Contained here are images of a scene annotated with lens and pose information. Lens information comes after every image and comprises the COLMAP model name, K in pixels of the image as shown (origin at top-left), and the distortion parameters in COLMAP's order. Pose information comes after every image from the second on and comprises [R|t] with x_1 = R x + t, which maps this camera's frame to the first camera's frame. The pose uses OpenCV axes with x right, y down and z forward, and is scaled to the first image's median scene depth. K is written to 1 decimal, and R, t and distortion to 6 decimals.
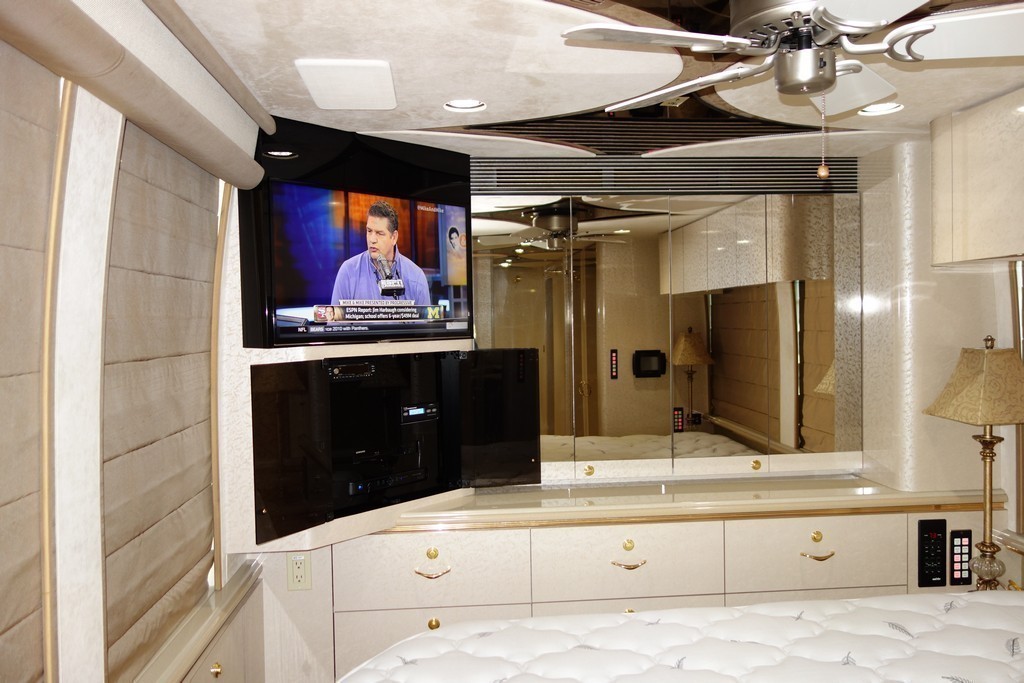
lens RADIAL K [[817.4, 0, 512.0], [0, 817.4, 341.5], [0, 0, 1]] dist [0.009923, 0.003825]
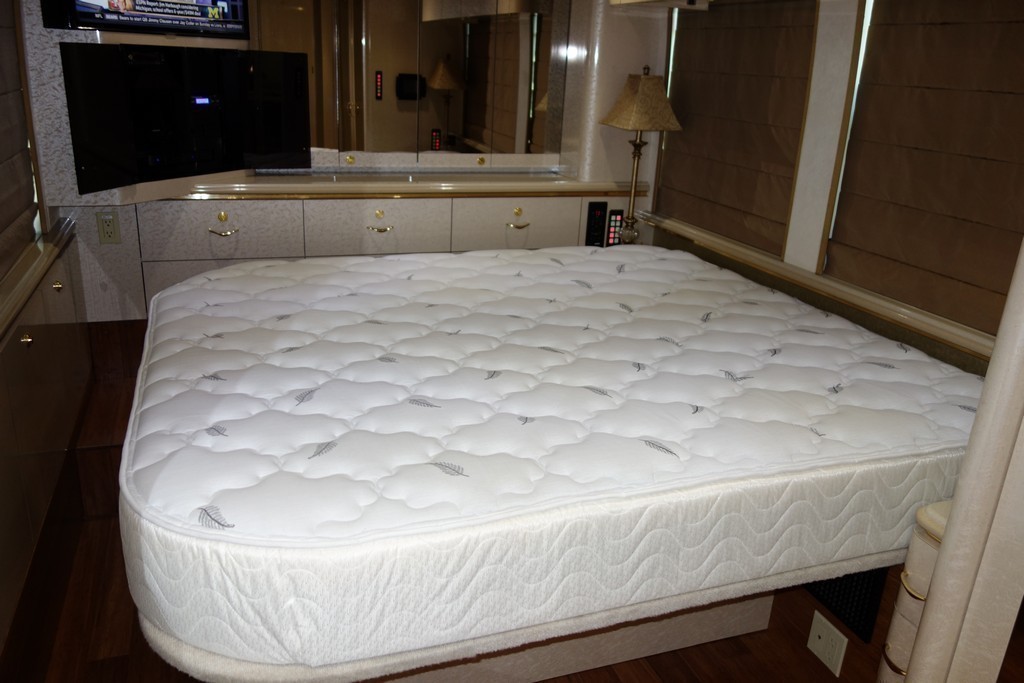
lens RADIAL K [[817.4, 0, 512.0], [0, 817.4, 341.5], [0, 0, 1]] dist [0.009923, 0.003825]
pose [[0.962988, -0.023028, 0.268559, -0.011278], [-0.060138, 0.952875, 0.297343, 0.038305], [-0.262750, -0.302488, 0.916222, -0.320106]]
